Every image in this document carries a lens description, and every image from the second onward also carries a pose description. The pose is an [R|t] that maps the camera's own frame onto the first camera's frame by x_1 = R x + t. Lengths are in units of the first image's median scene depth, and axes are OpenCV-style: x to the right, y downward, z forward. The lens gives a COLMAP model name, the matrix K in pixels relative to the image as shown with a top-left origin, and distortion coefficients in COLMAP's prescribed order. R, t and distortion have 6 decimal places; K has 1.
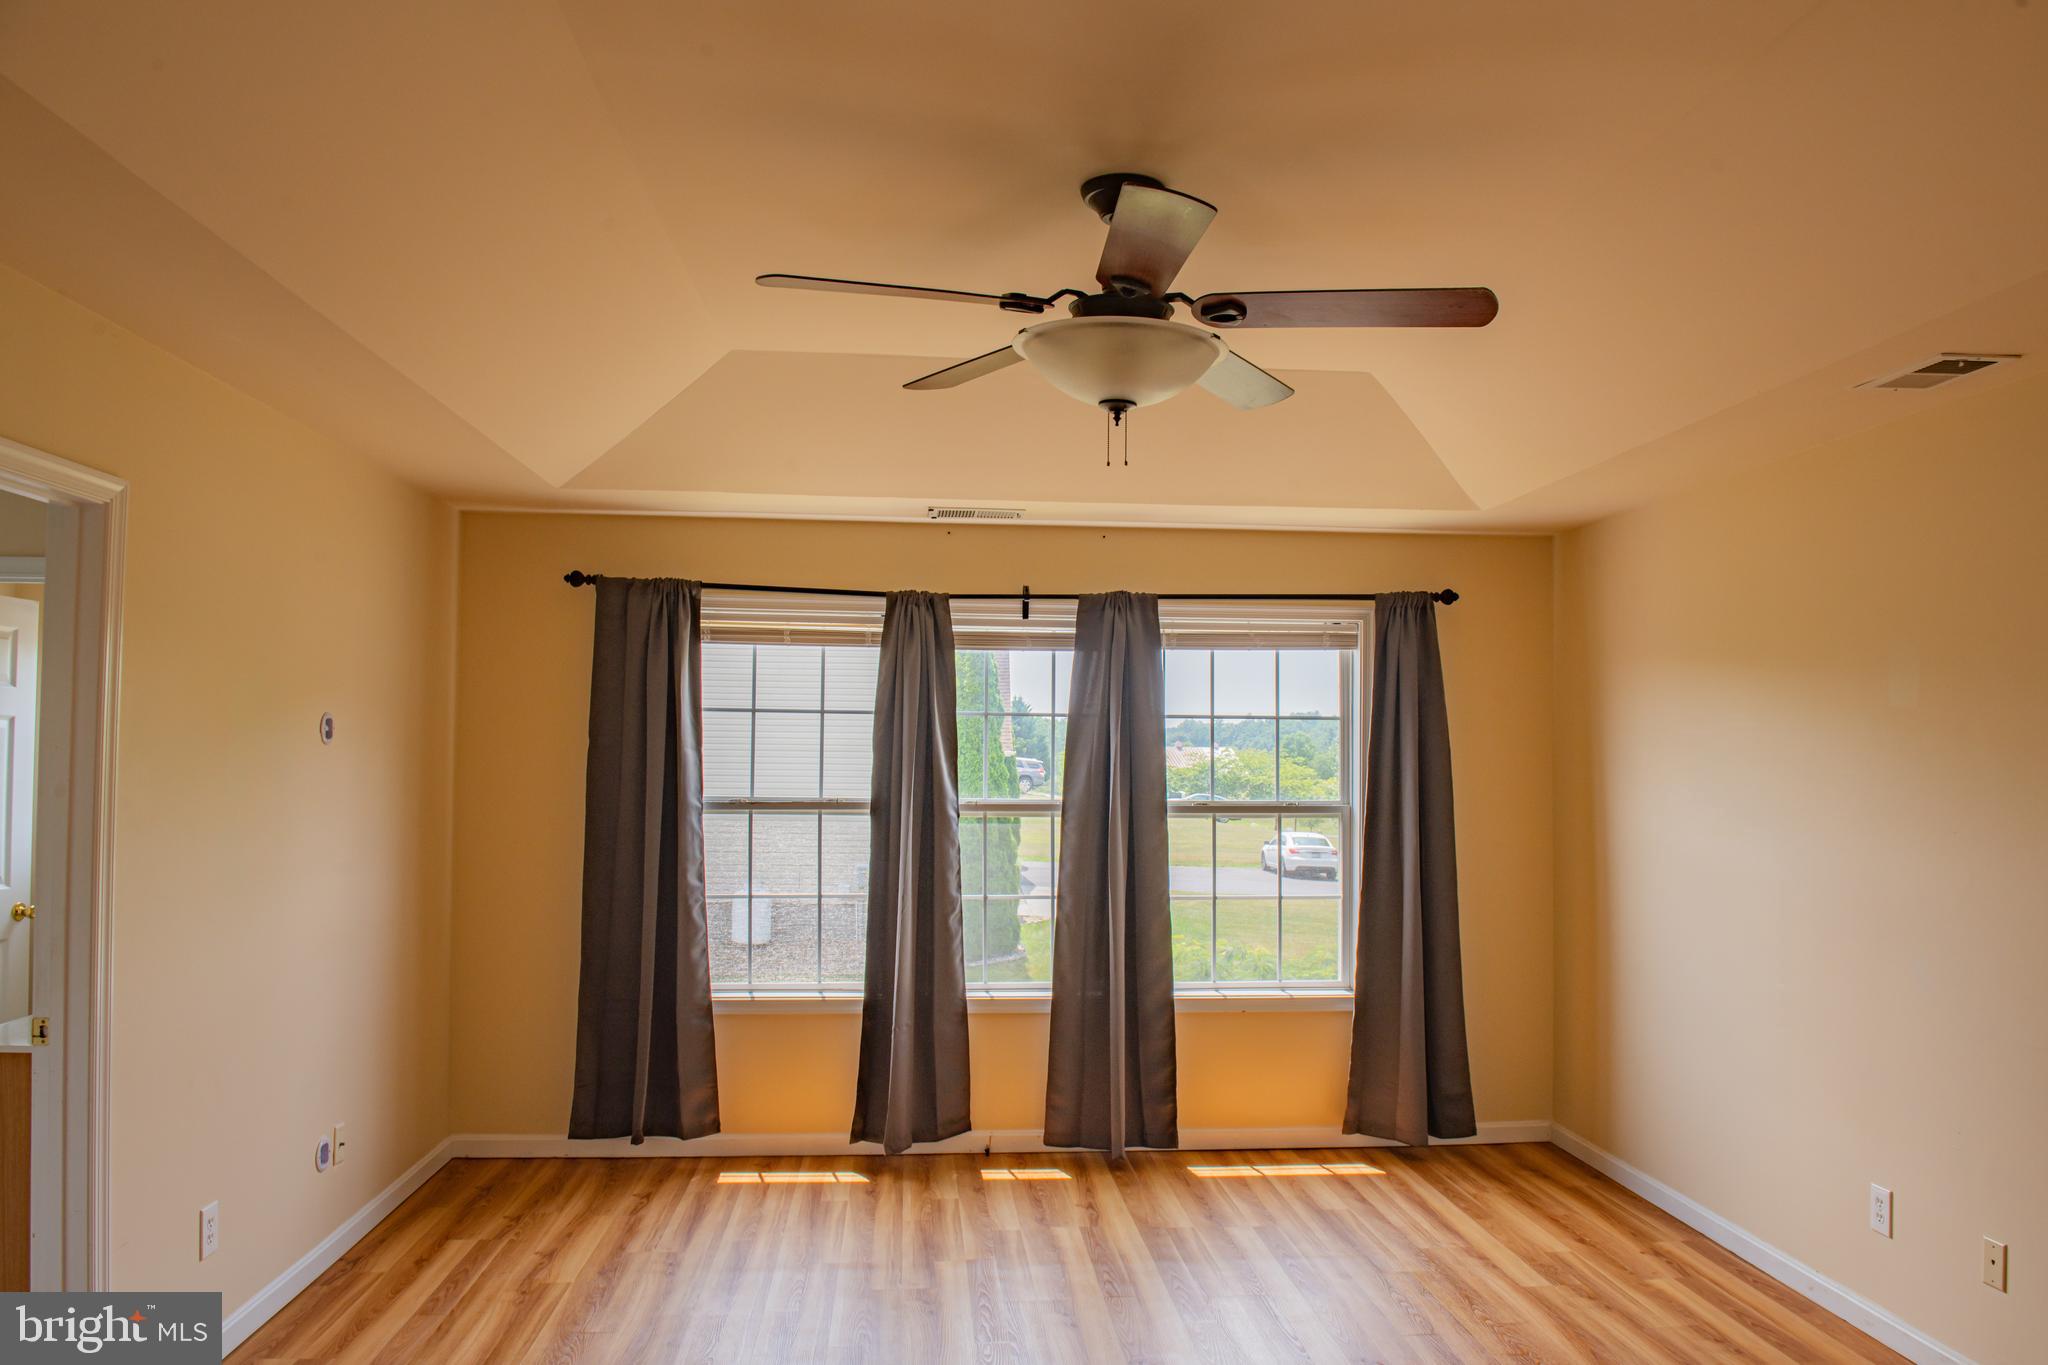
lens RADIAL K [[1406.0, 0, 1061.1], [0, 1406.0, 694.2], [0, 0, 1]] dist [-0.054979, -0.001318]
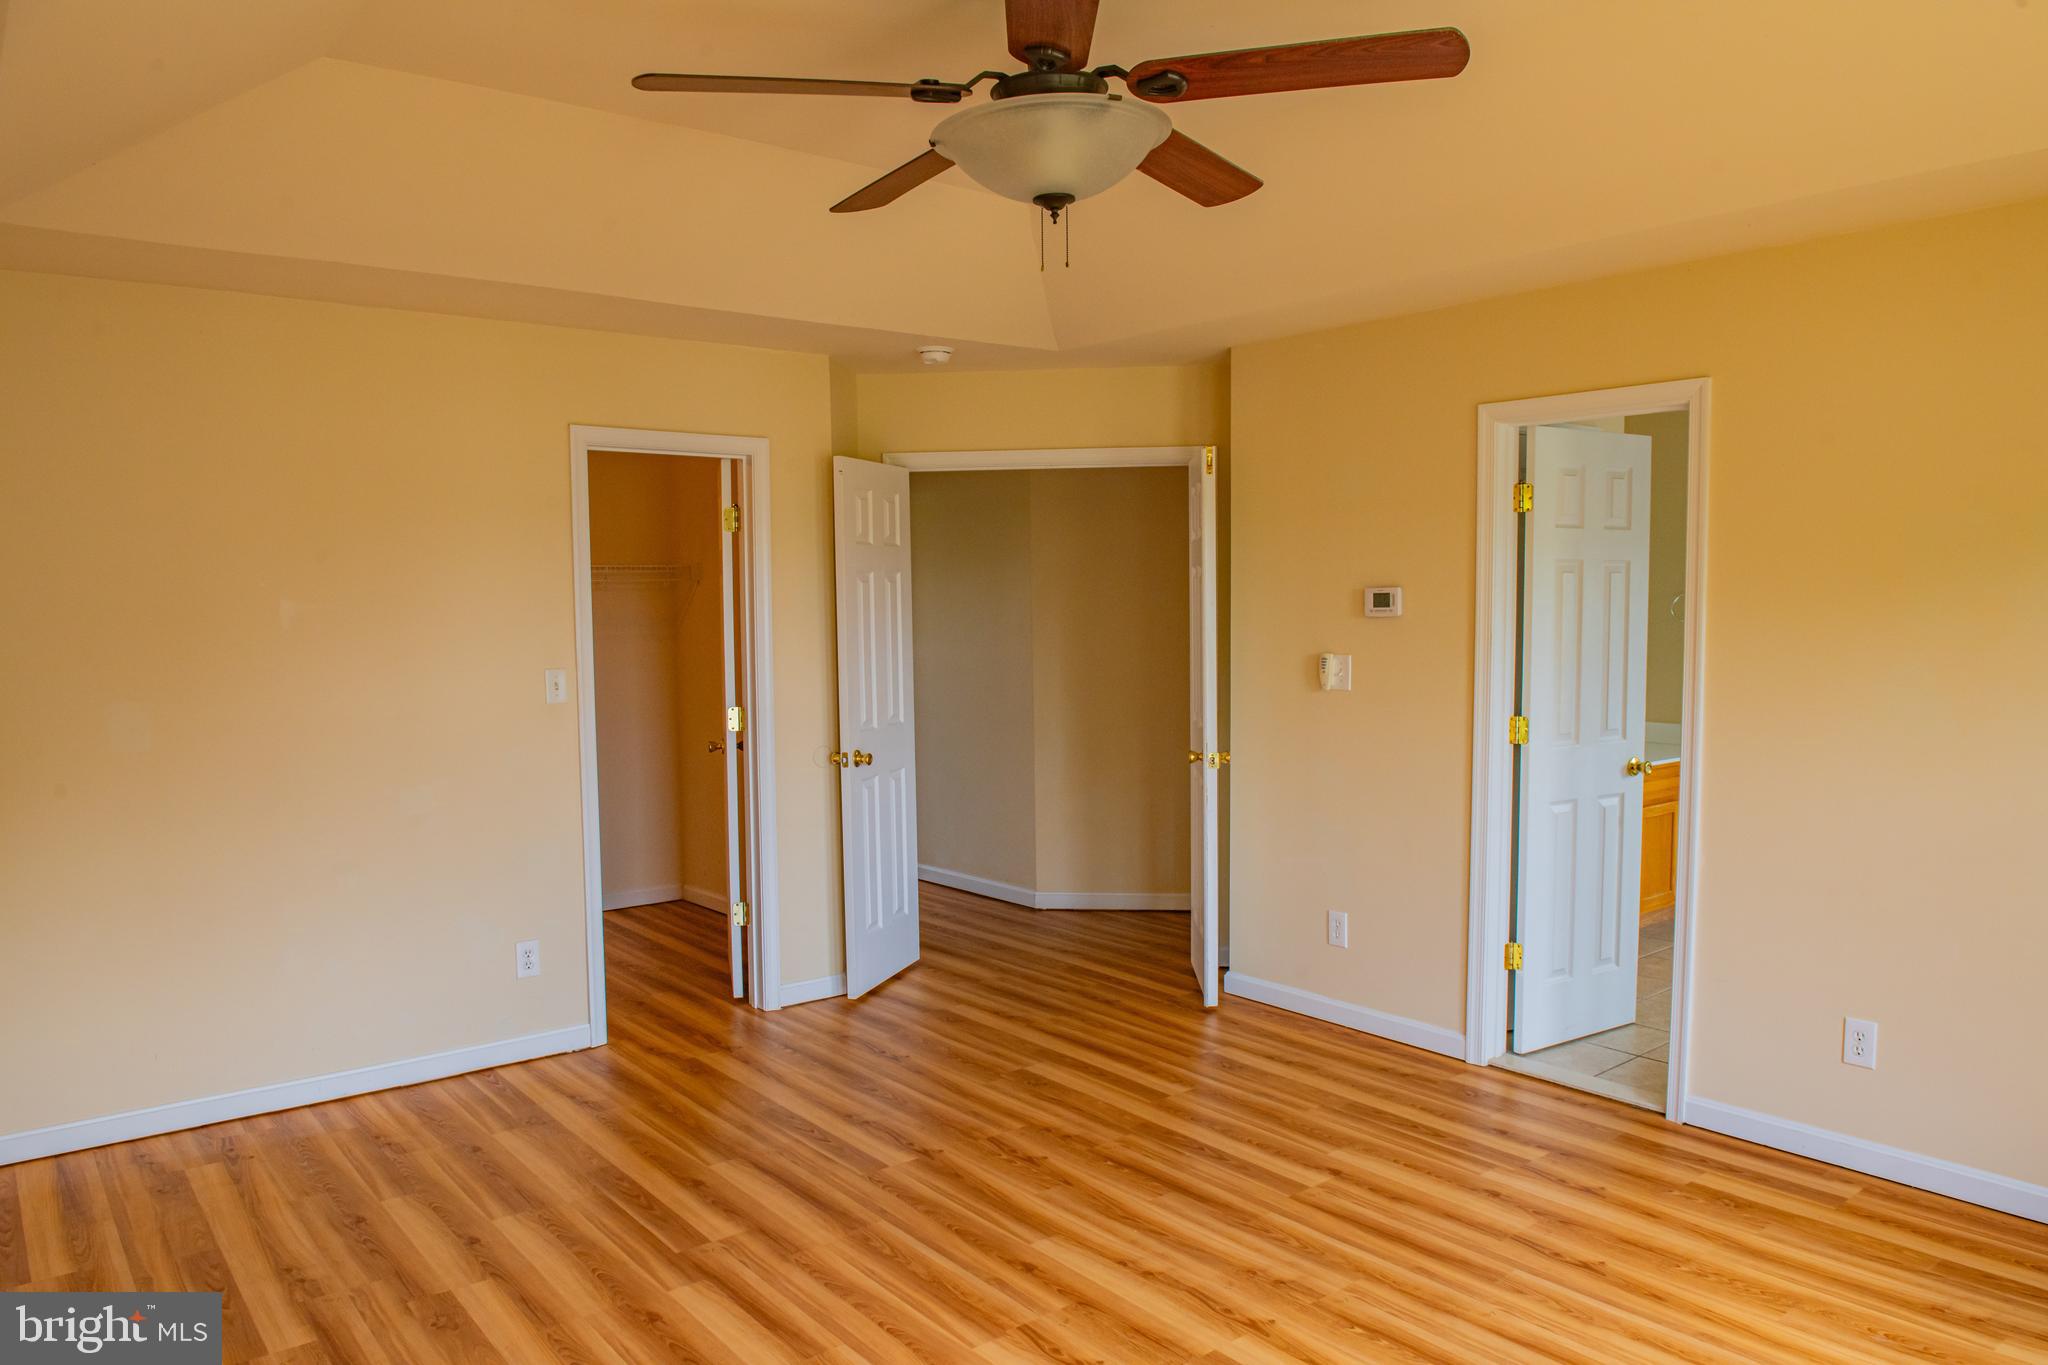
lens RADIAL K [[1406.0, 0, 1061.1], [0, 1406.0, 694.2], [0, 0, 1]] dist [-0.054979, -0.001318]
pose [[-0.828485, 0.044490, -0.558241, 0.302835], [0.029697, 0.998927, 0.035538, 0.040607], [0.559223, 0.012864, -0.828917, 0.973885]]
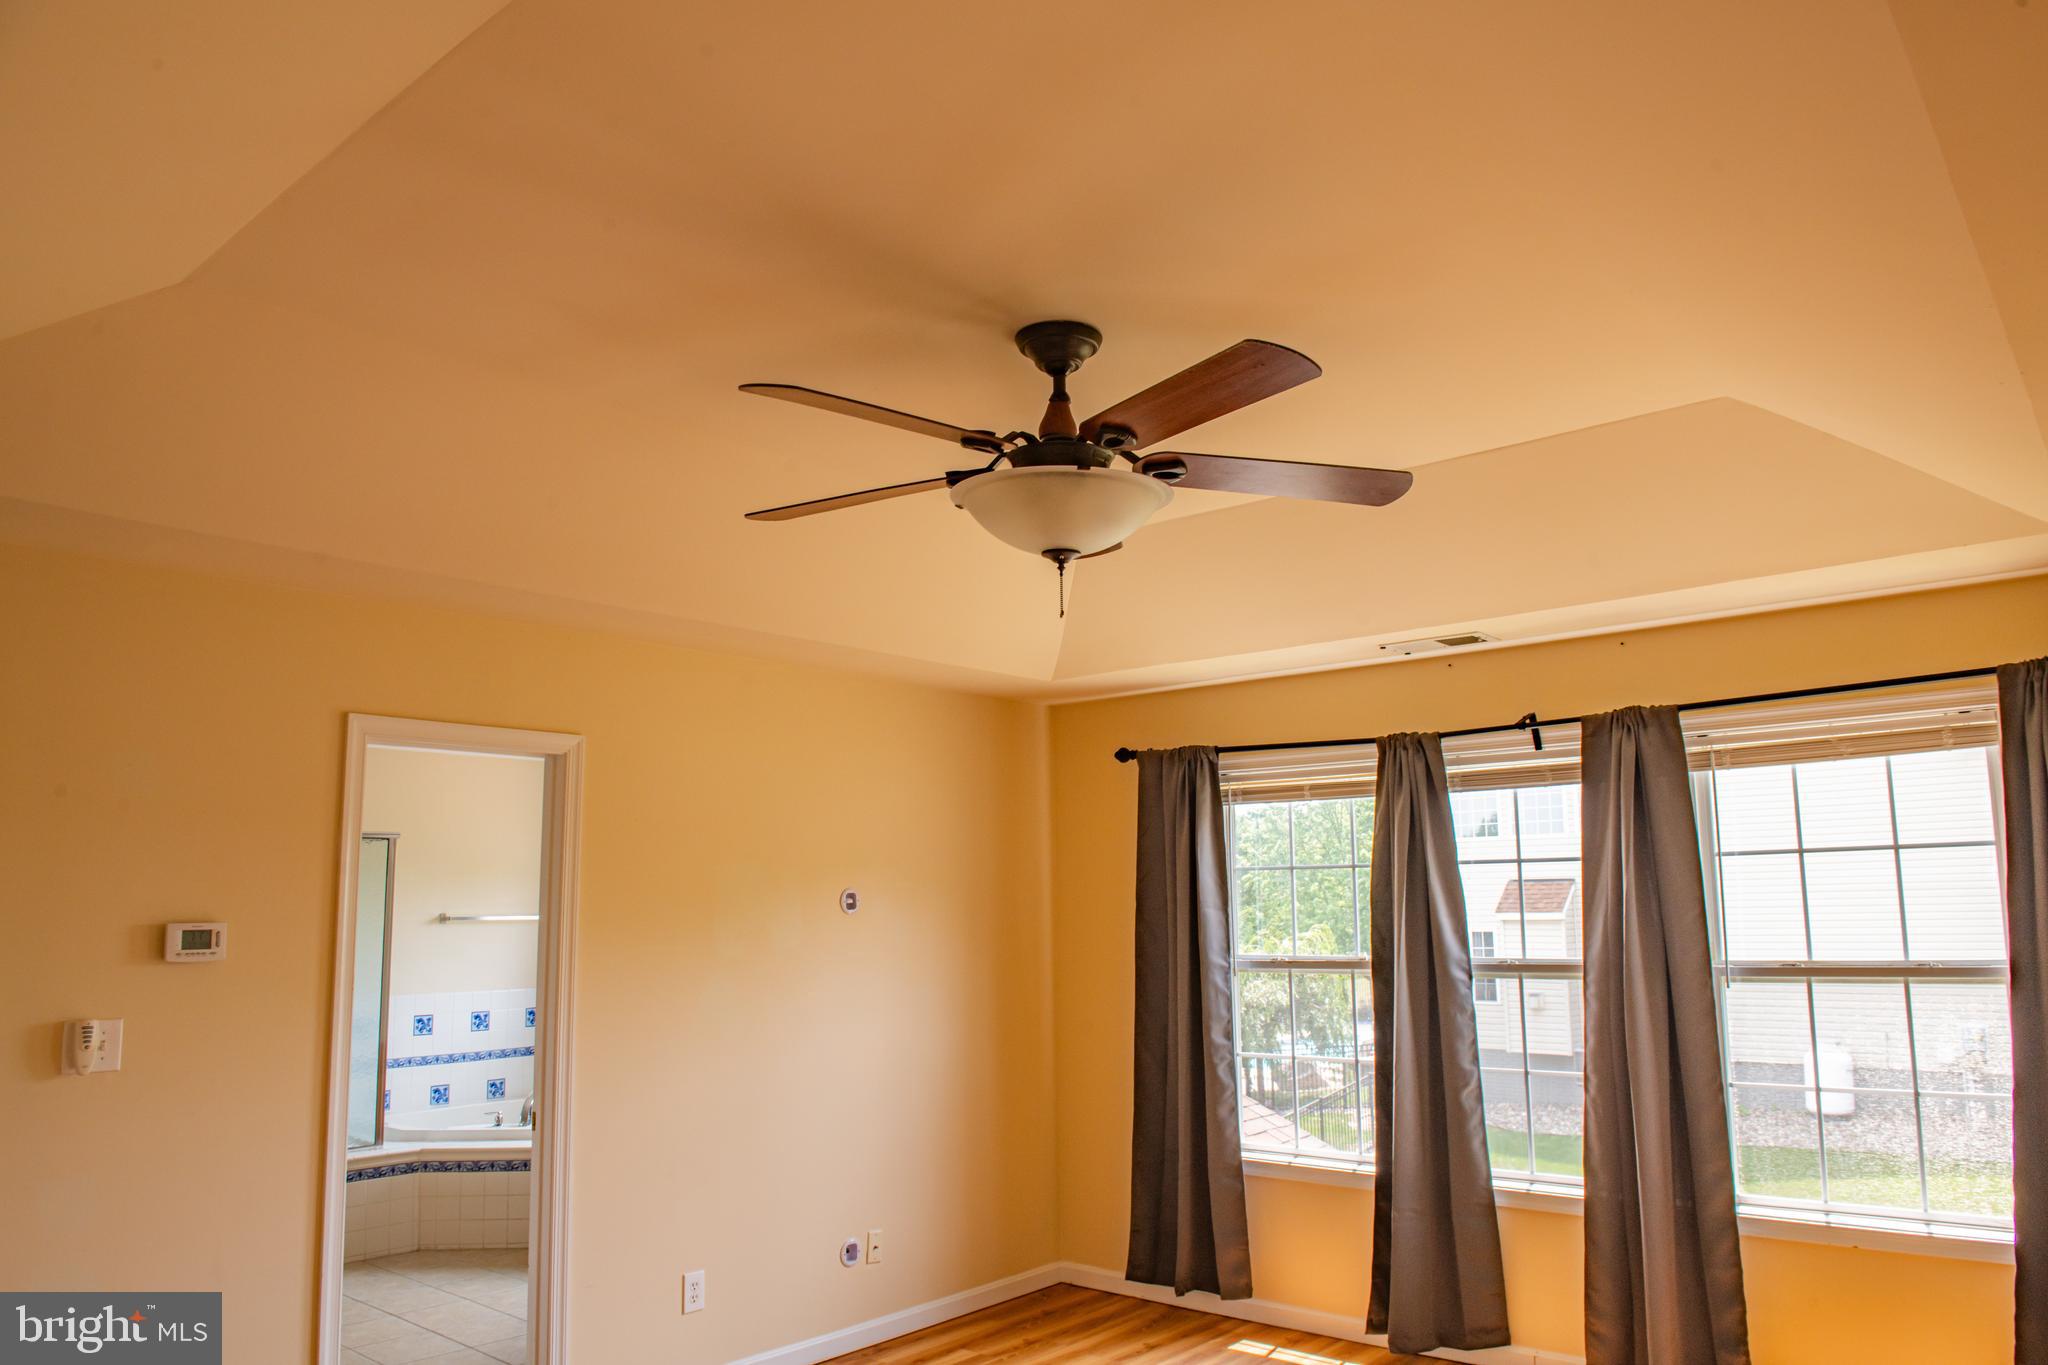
lens RADIAL K [[1406.0, 0, 1061.1], [0, 1406.0, 694.2], [0, 0, 1]] dist [-0.054979, -0.001318]
pose [[0.698453, -0.124554, -0.704734, 0.399176], [0.050693, 0.990875, -0.124885, 0.005532], [0.713858, 0.051501, 0.698394, 0.185636]]
